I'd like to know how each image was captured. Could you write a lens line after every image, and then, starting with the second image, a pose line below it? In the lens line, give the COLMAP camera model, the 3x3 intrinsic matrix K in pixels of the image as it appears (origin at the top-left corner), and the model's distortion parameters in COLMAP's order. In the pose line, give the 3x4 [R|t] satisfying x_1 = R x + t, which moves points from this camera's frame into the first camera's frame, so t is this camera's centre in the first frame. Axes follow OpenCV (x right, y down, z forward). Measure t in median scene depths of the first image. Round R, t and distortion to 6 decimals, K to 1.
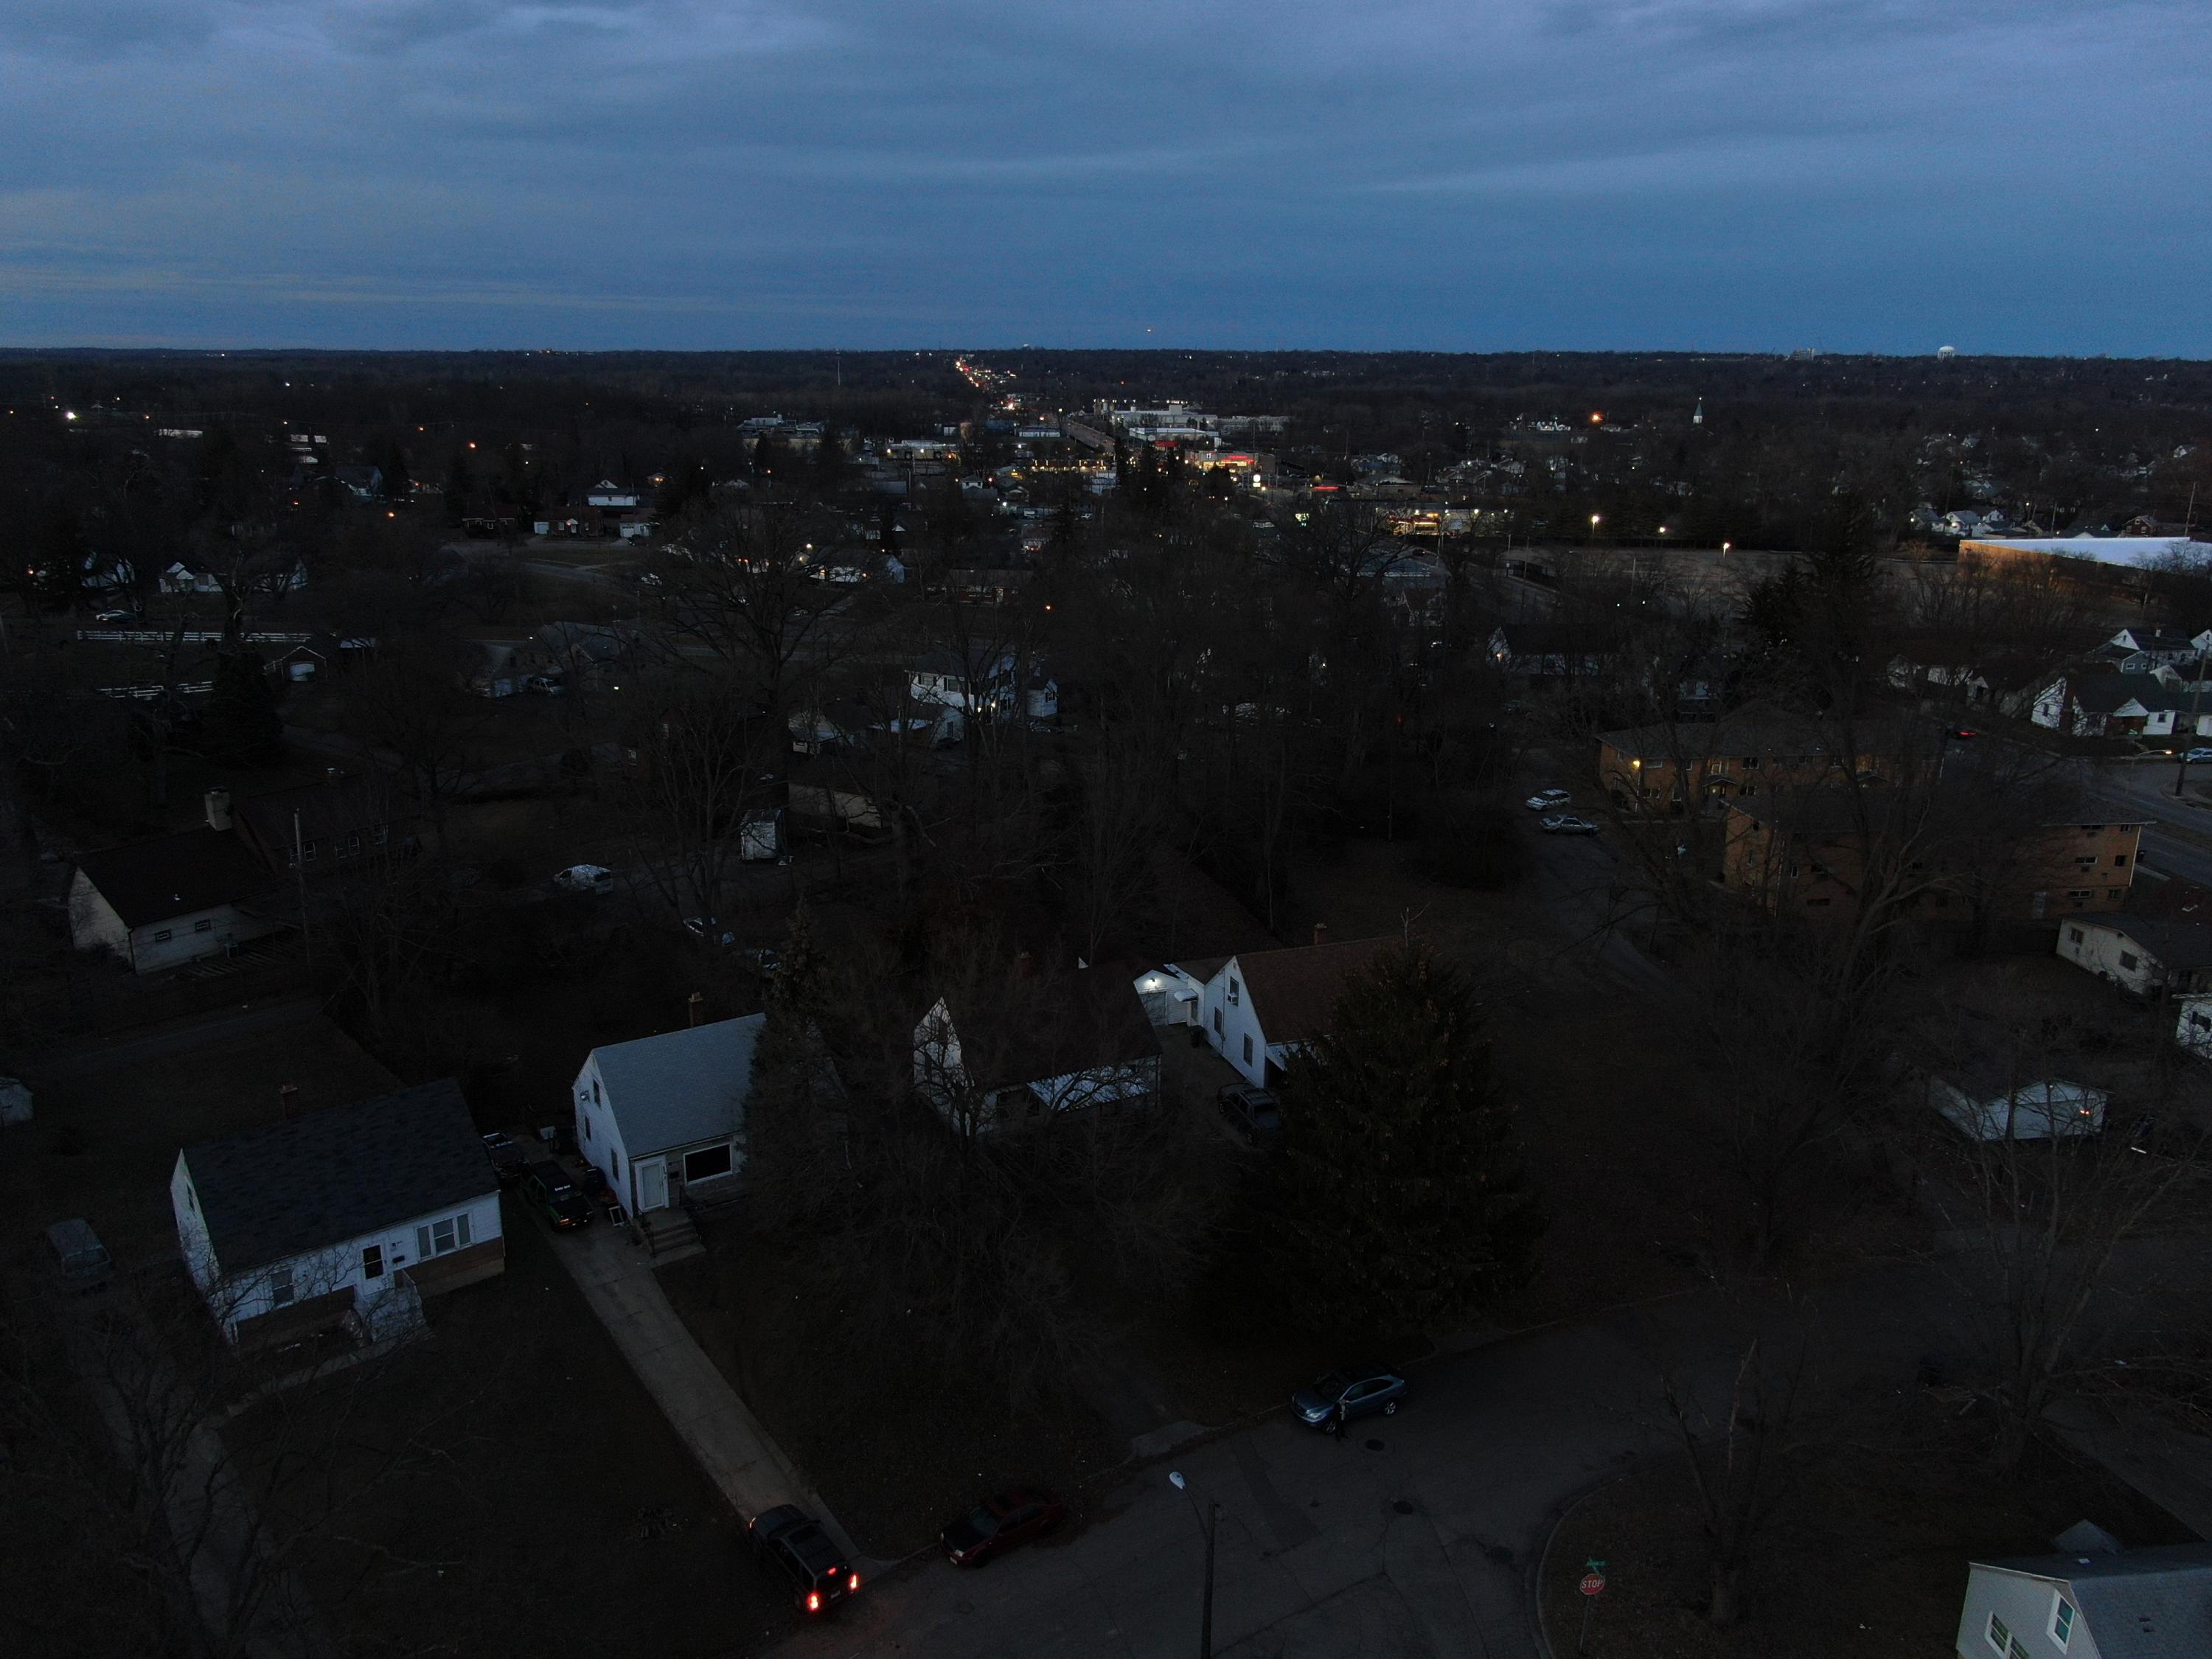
lens RADIAL K [[1650.8, 0, 1105.6], [0, 1650.8, 822.5], [0, 0, 1]] dist [-0.021998, 0.007696]
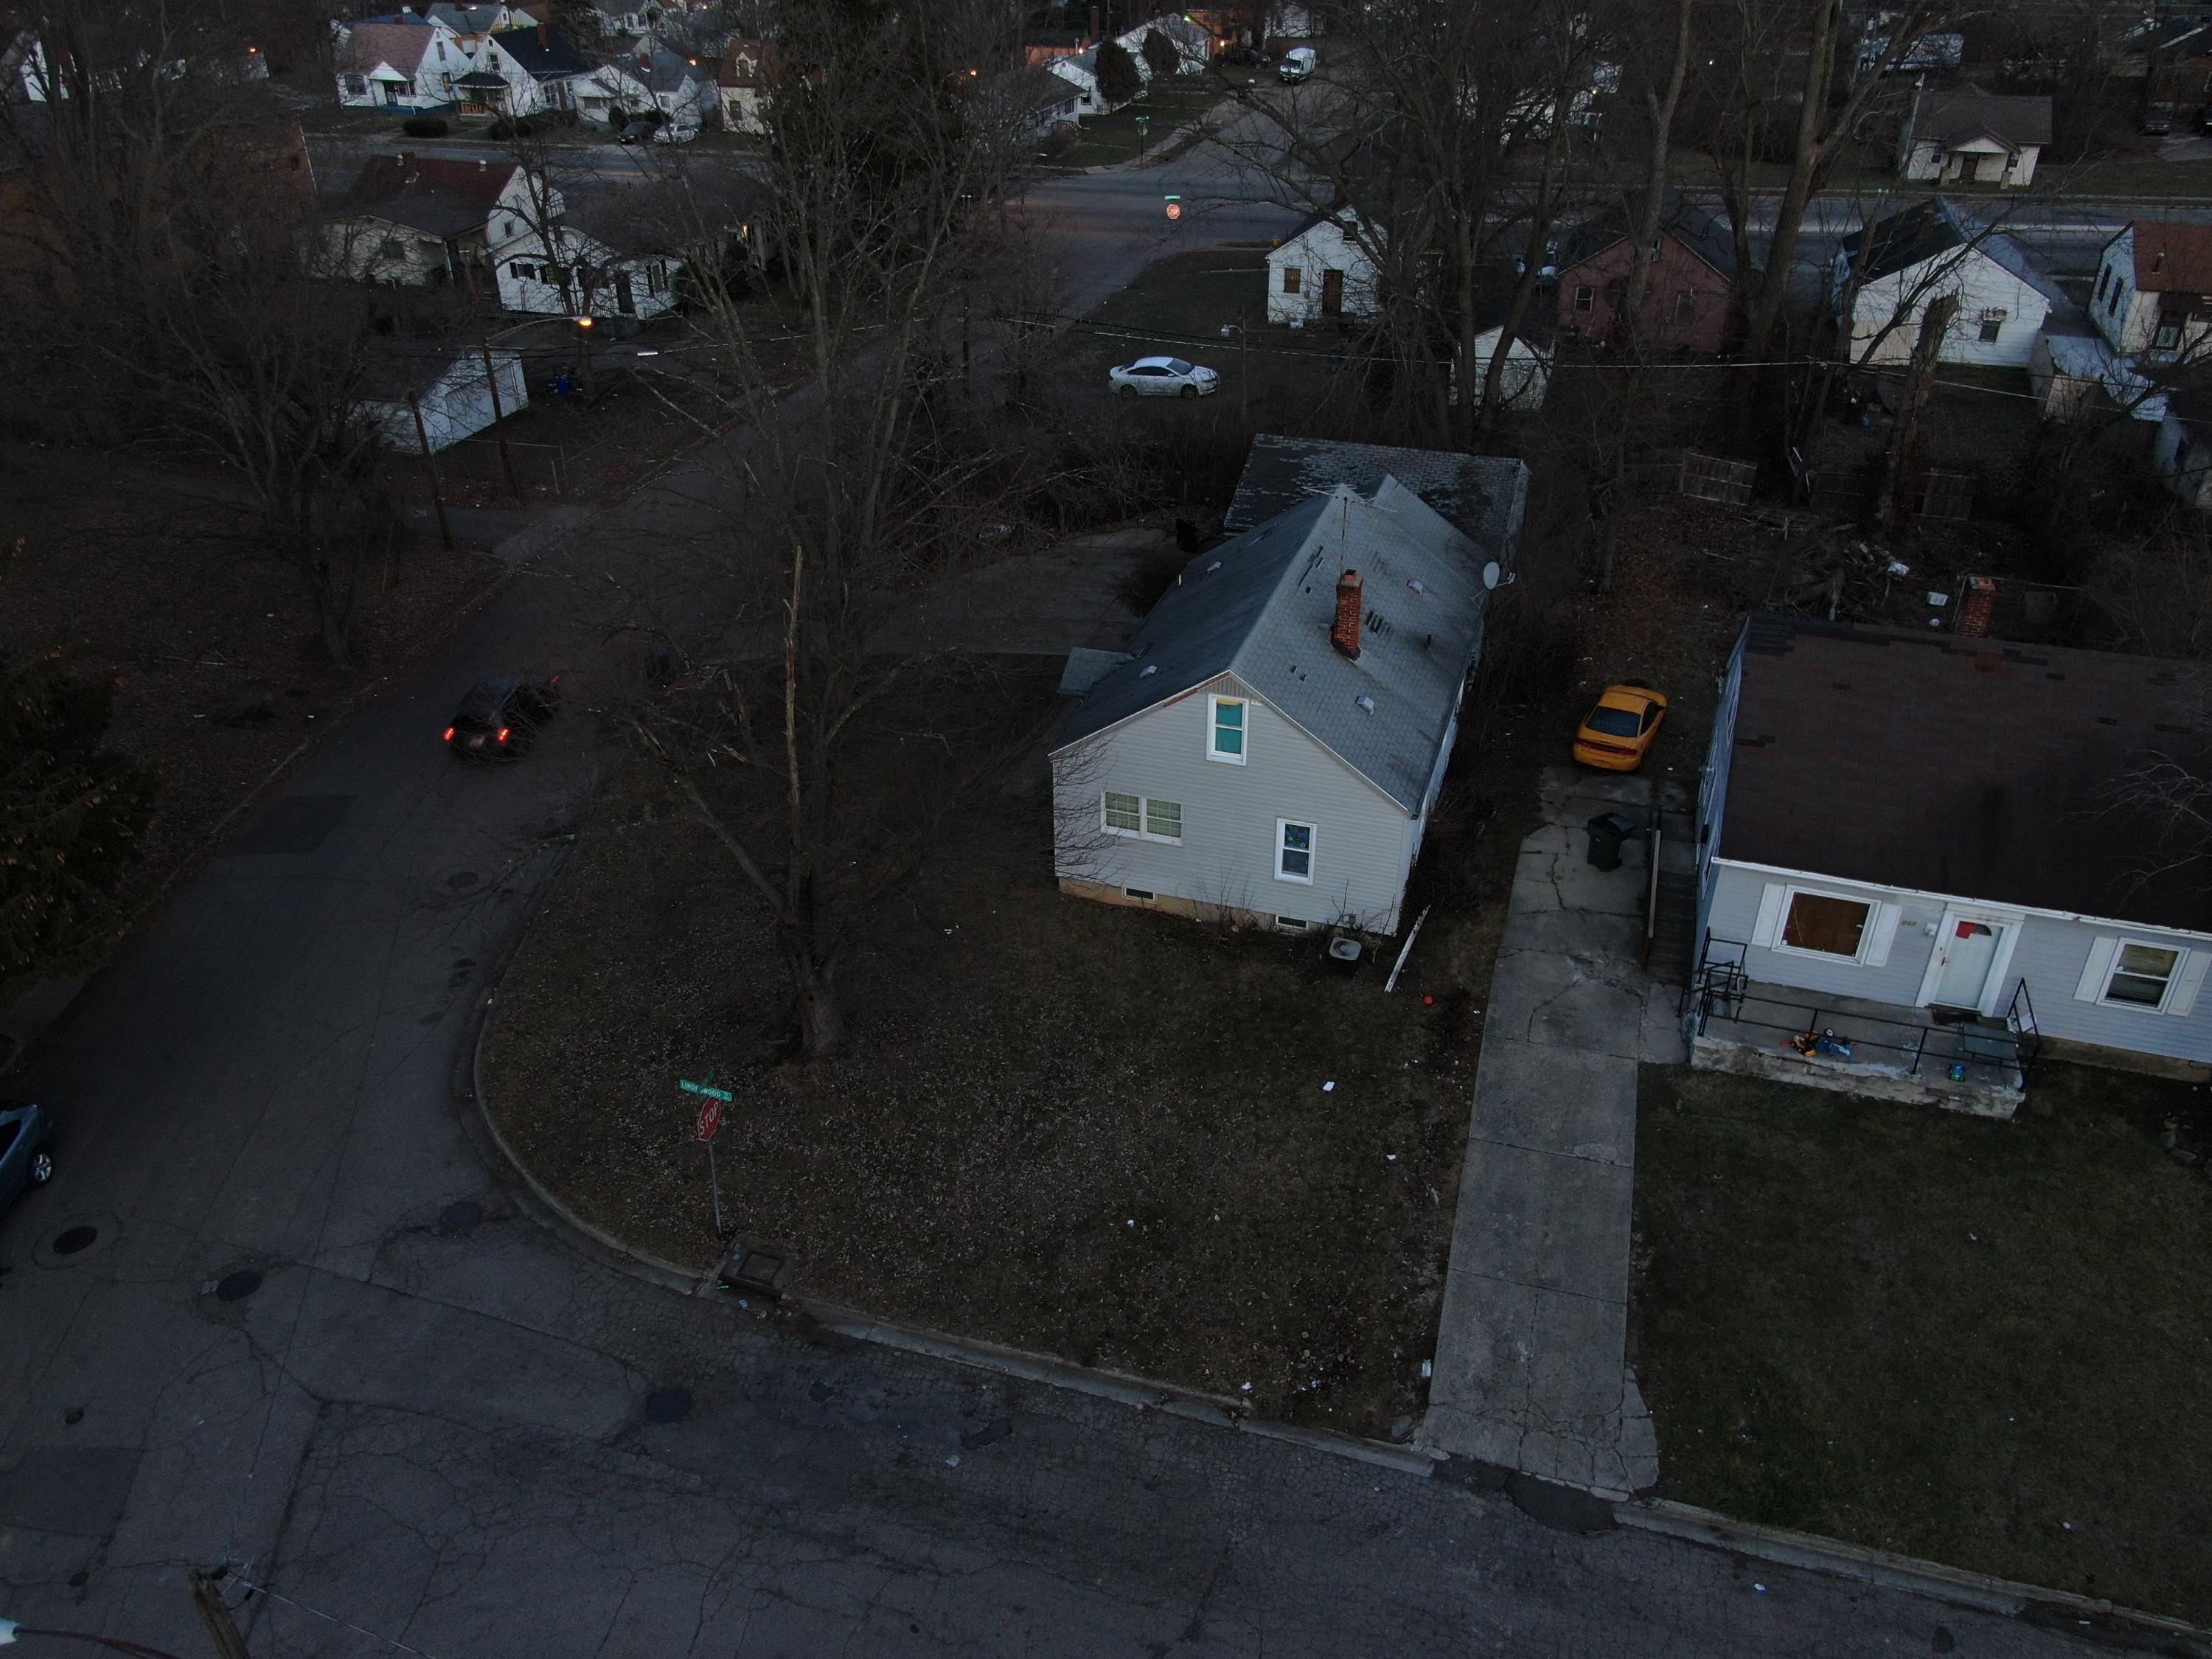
lens RADIAL K [[1650.8, 0, 1108.6], [0, 1650.8, 830.8], [0, 0, 1]] dist [-0.021998, 0.007696]
pose [[0.410999, -0.485132, 0.771834, -0.014166], [0.250139, 0.874165, 0.416253, 0.105236], [-0.876647, 0.021986, 0.480631, 0.349726]]
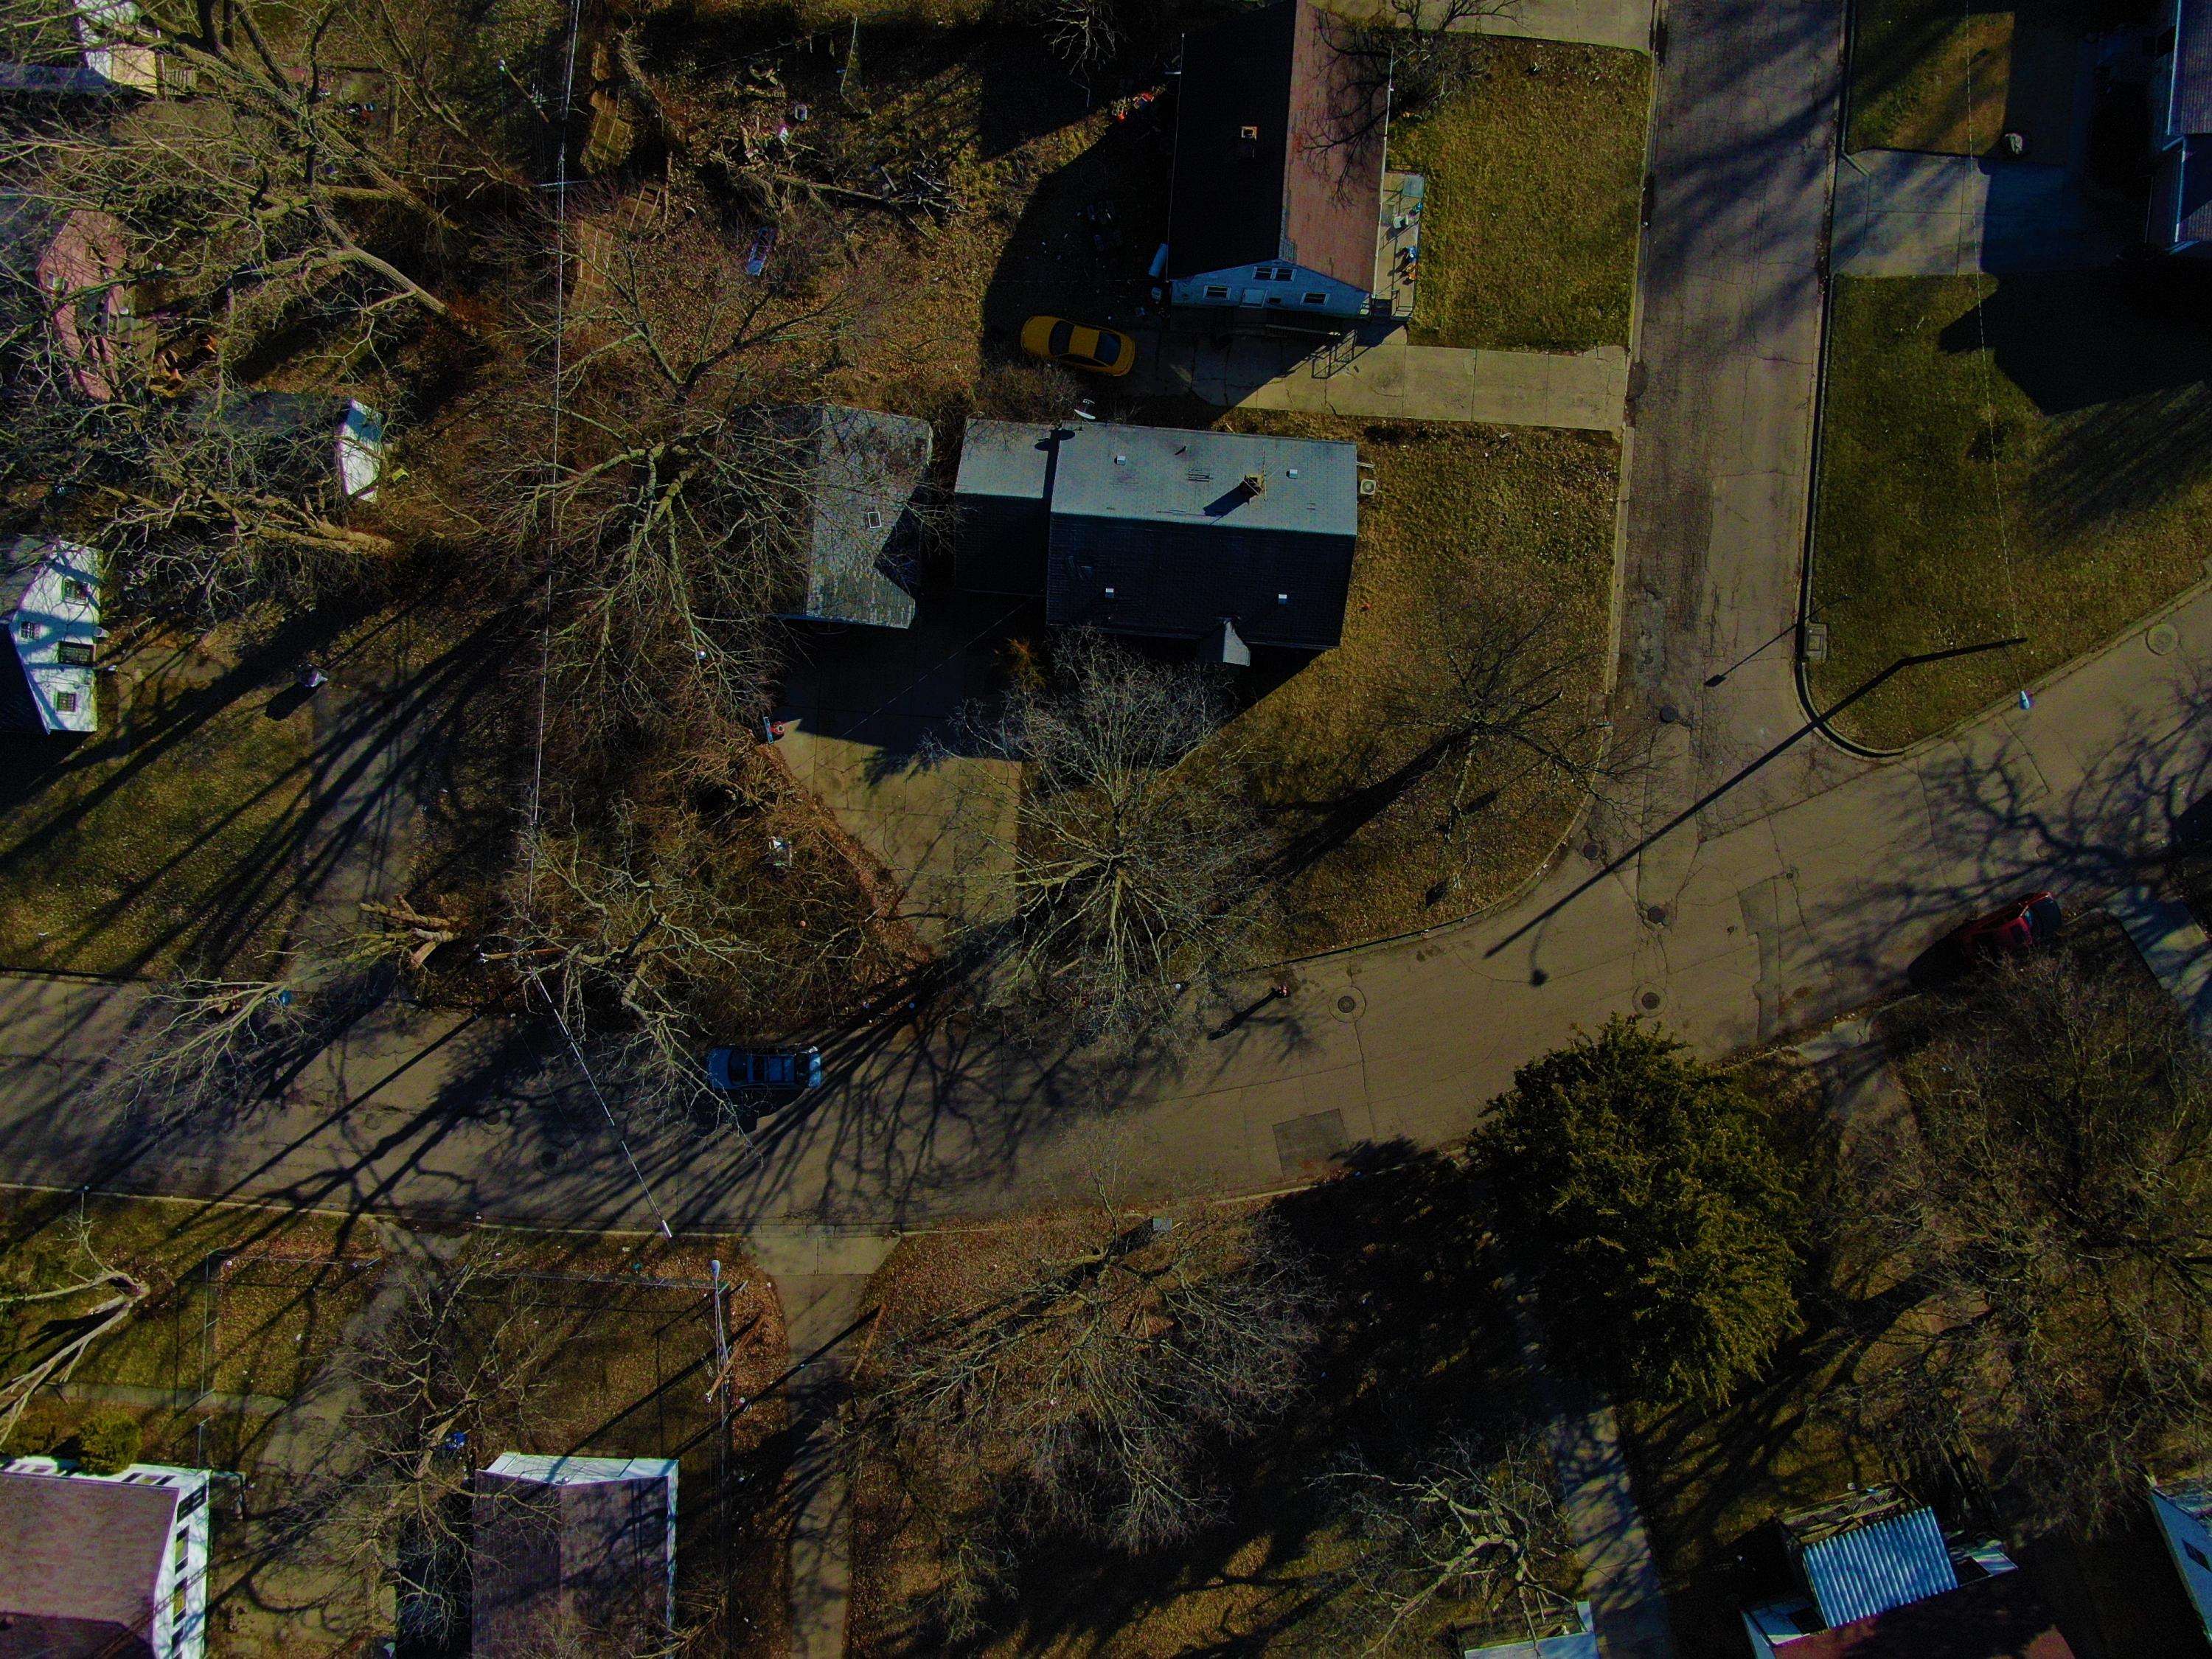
lens RADIAL K [[1618.6, 0, 1104.6], [0, 1618.6, 821.1], [0, 0, 1]] dist [-0.021131, 0.002459]
pose [[-0.982912, -0.184022, 0.004516, 0.372541], [0.055716, -0.274033, 0.960105, -0.448007], [-0.175443, 0.943950, 0.279604, 0.443902]]
